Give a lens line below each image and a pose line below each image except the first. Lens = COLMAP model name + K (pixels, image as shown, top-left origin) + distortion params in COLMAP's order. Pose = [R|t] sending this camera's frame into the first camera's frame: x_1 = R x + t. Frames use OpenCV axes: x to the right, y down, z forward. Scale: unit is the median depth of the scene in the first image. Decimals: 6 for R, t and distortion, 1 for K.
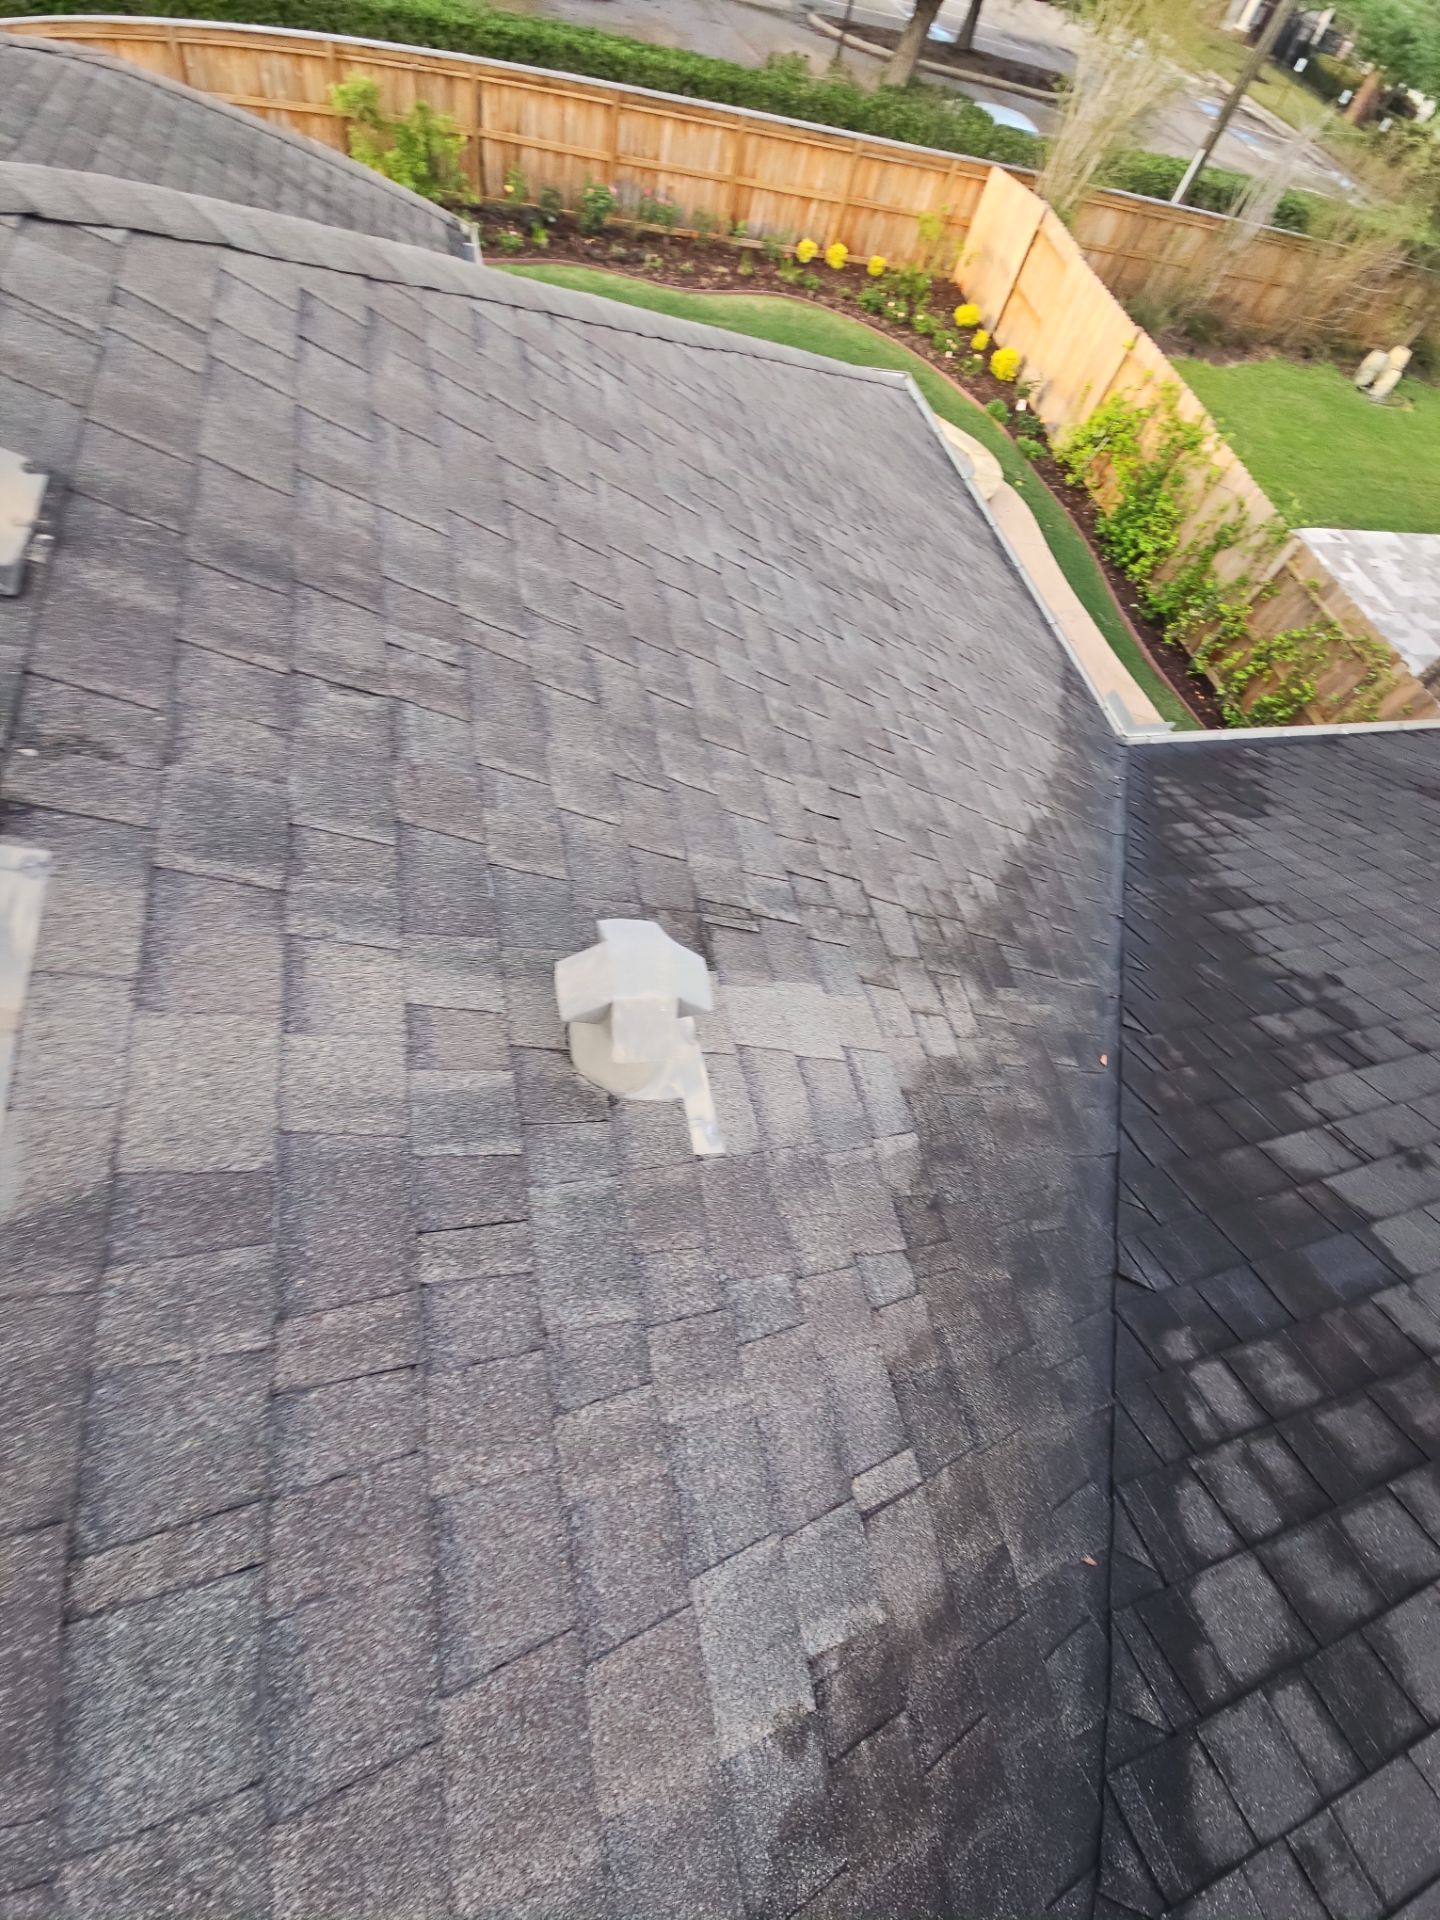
lens RADIAL K [[776.0, 0, 721.6], [0, 776.0, 937.7], [0, 0, 1]] dist [0.009470, -0.005745]
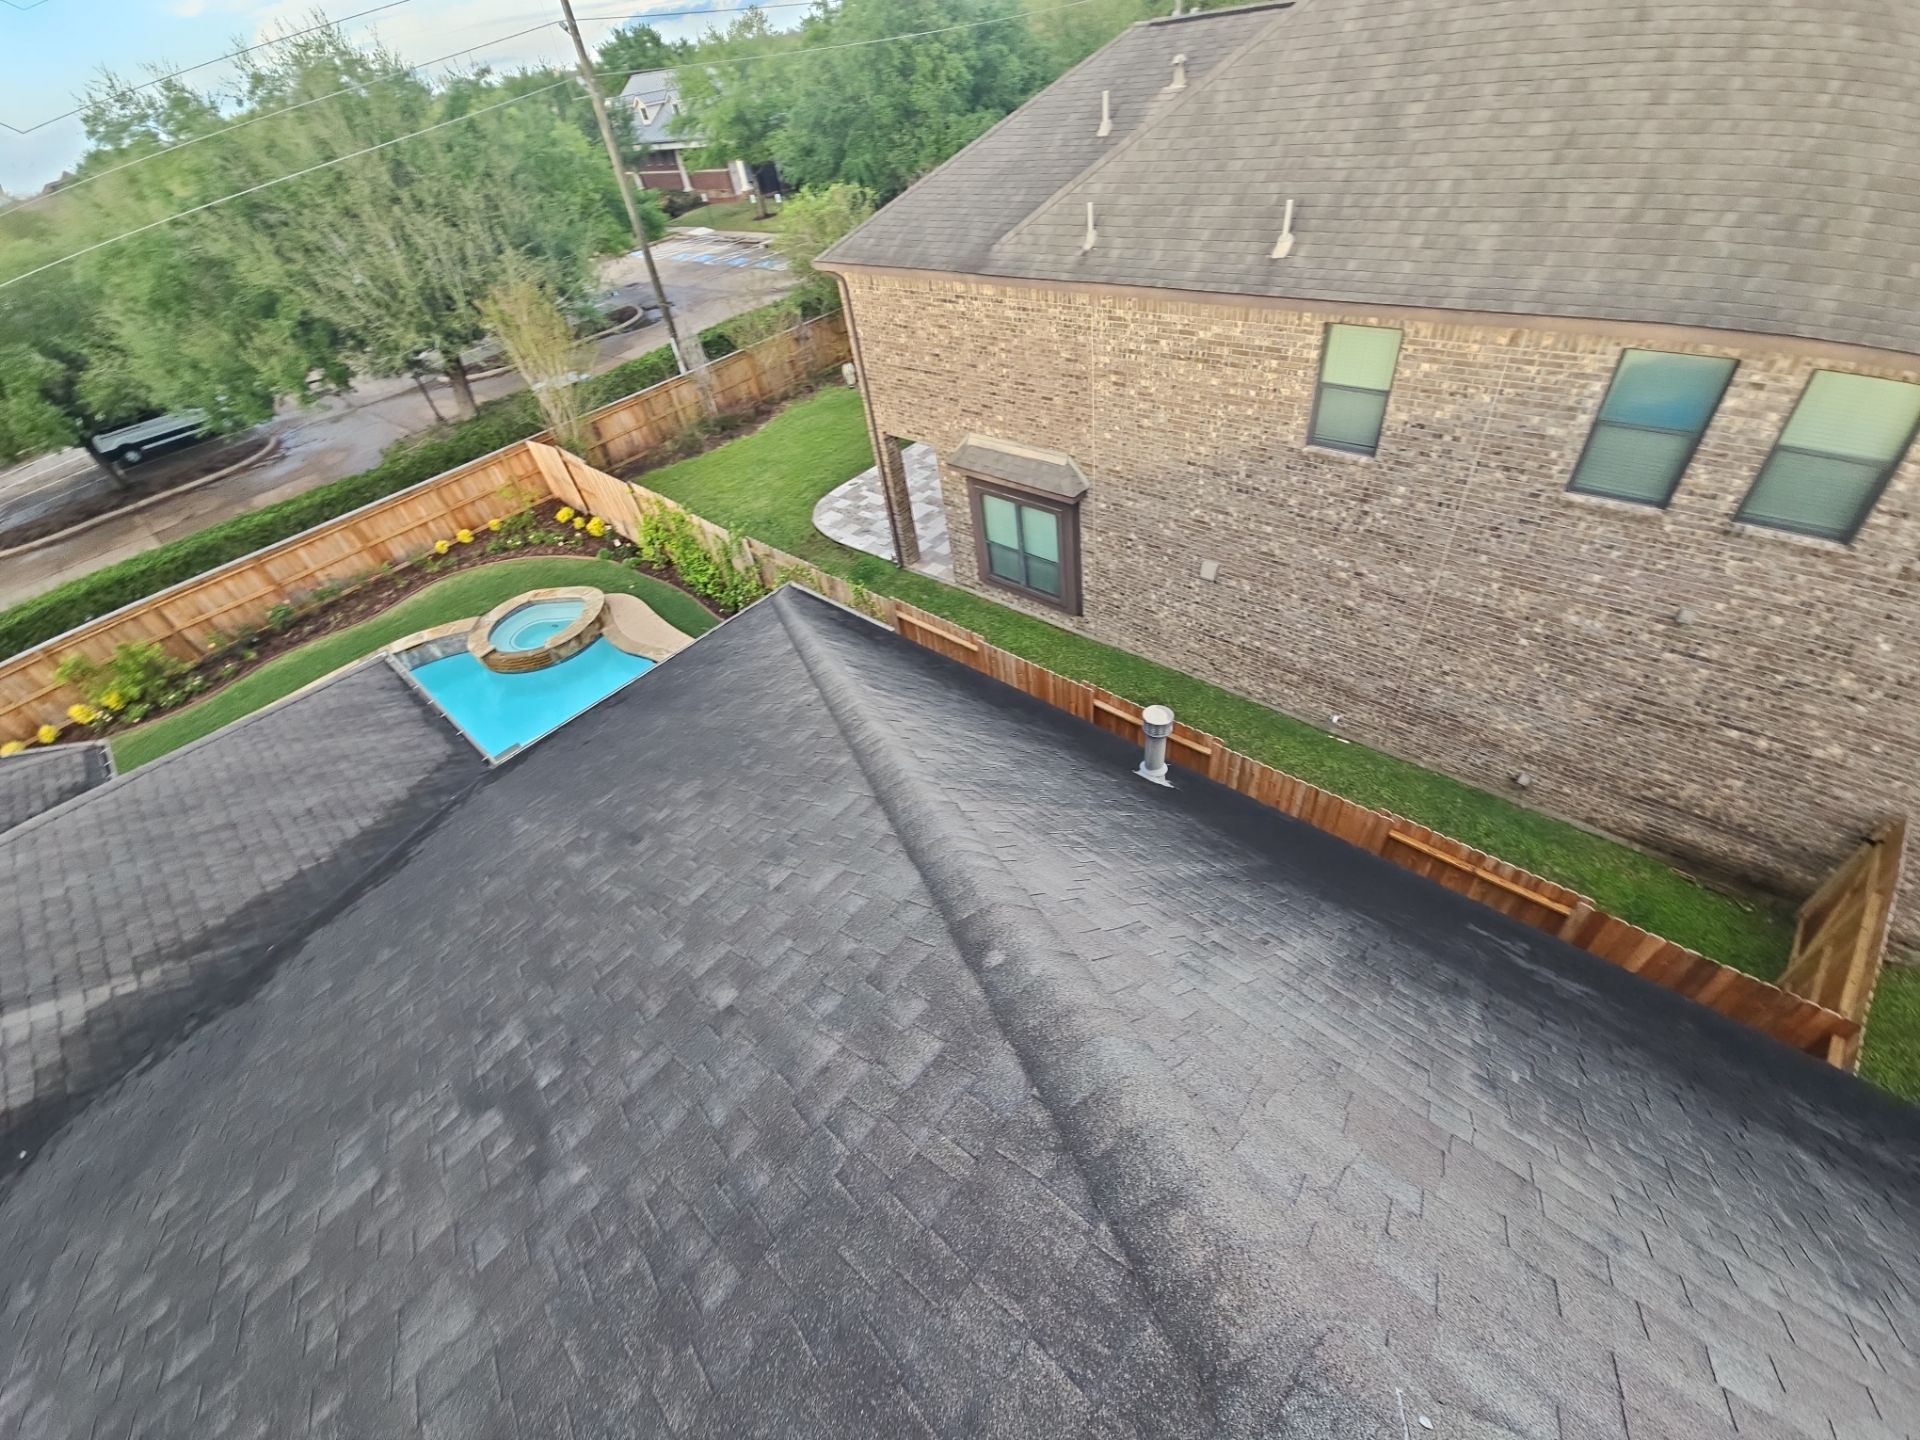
lens RADIAL K [[780.3, 0, 948.2], [0, 780.3, 714.8], [0, 0, 1]] dist [0.004187, -0.003993]
pose [[0.782856, -0.594263, 0.184360, 0.457723], [0.622193, 0.749361, -0.226569, 0.323086], [-0.003511, 0.292078, 0.956388, -0.364299]]
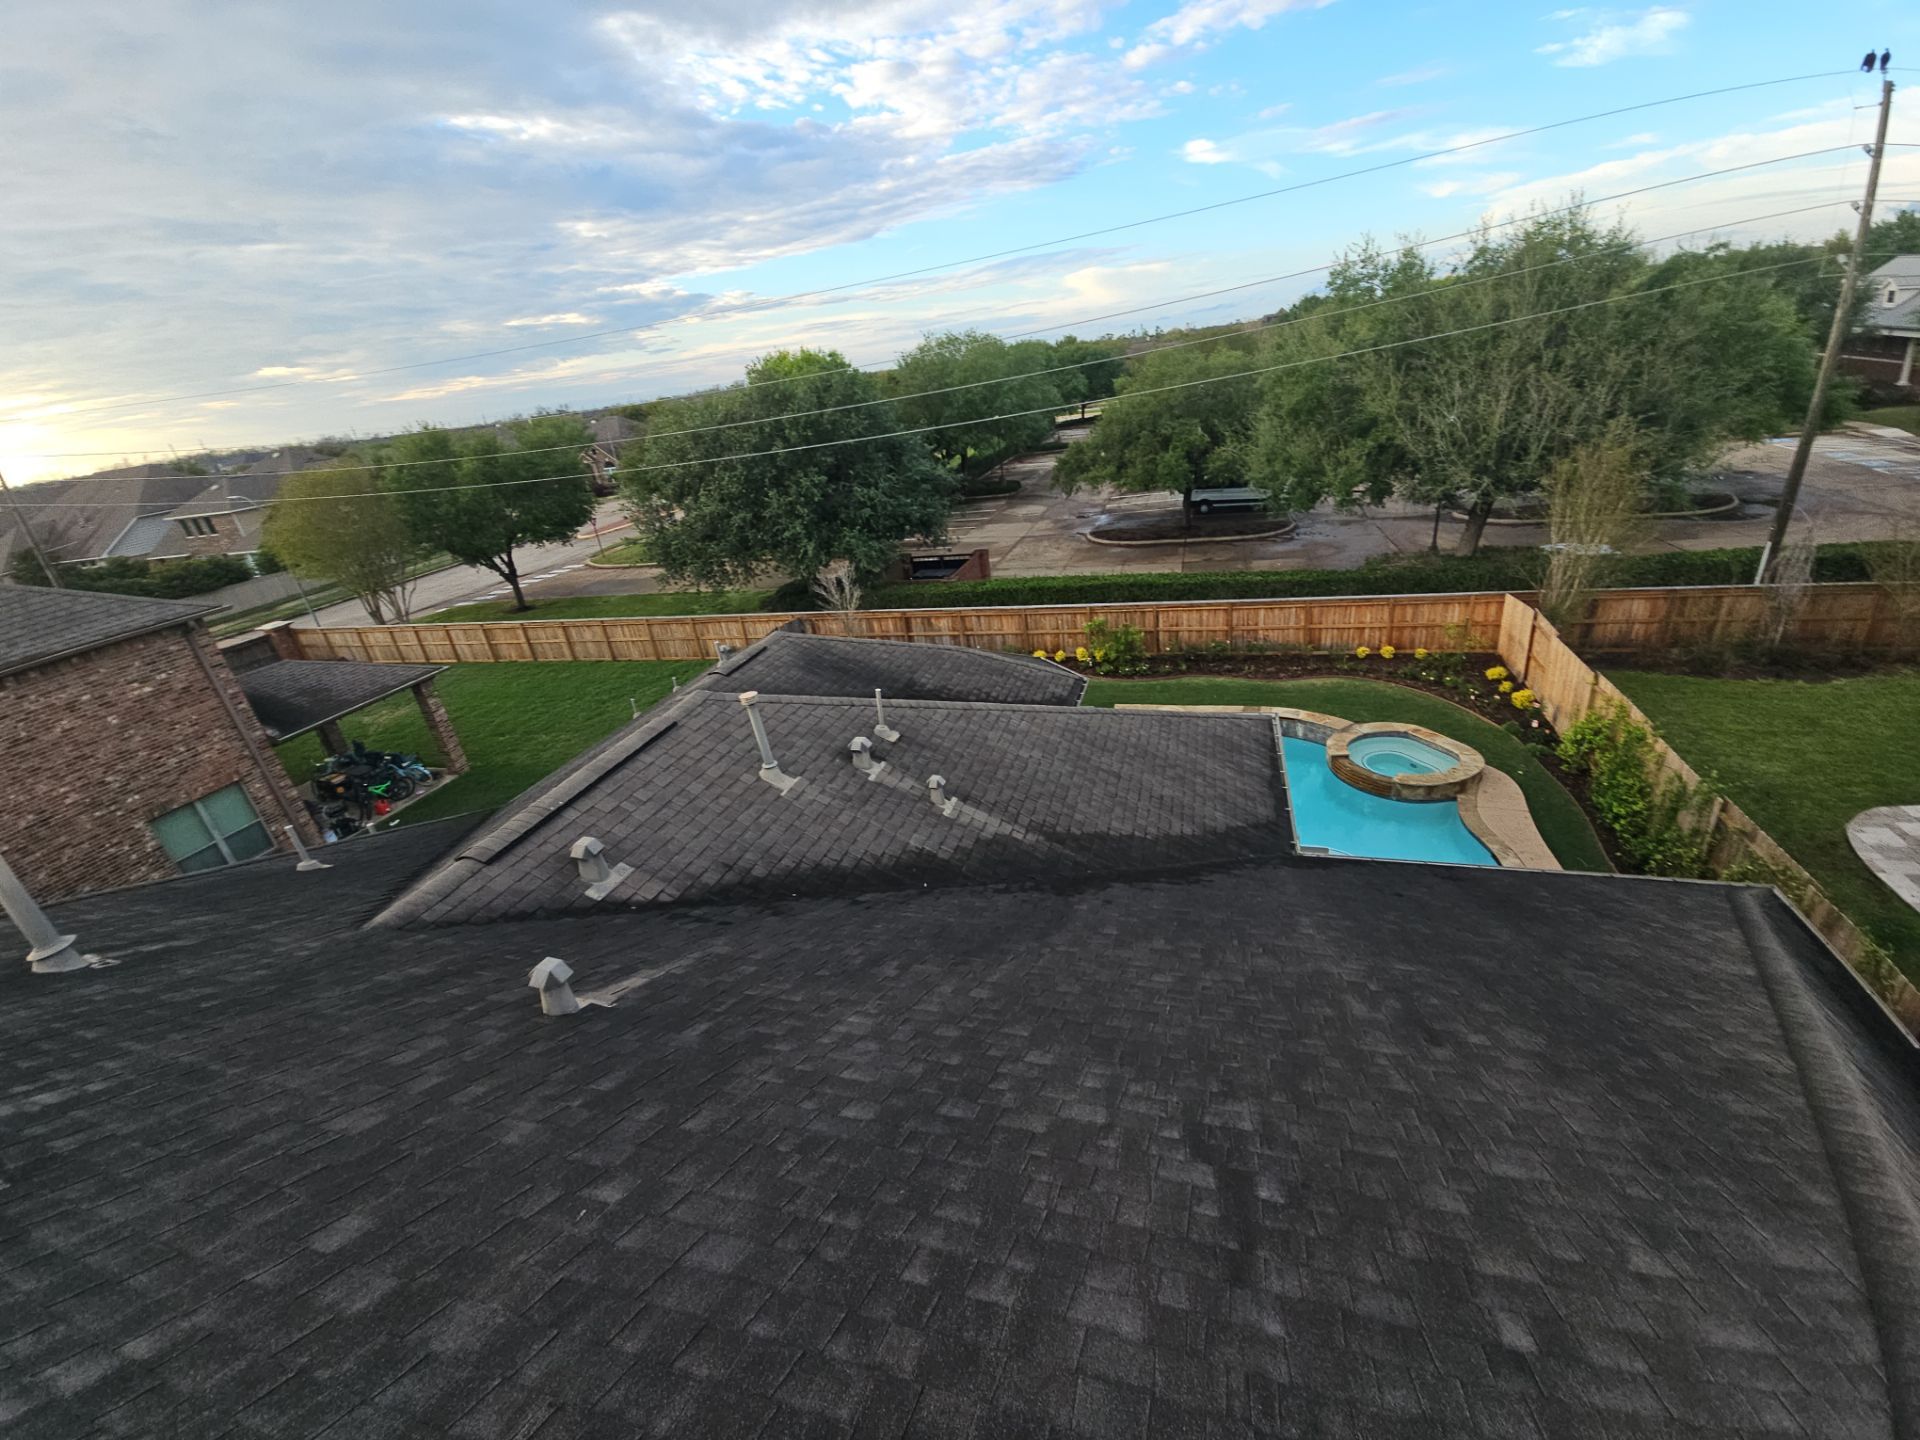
lens RADIAL K [[780.3, 0, 947.7], [0, 780.3, 721.5], [0, 0, 1]] dist [0.004187, -0.003993]
pose [[0.803520, -0.066370, -0.591566, 0.412493], [-0.303625, 0.809084, -0.503185, 0.308755], [0.512023, 0.583934, 0.629963, -0.377436]]
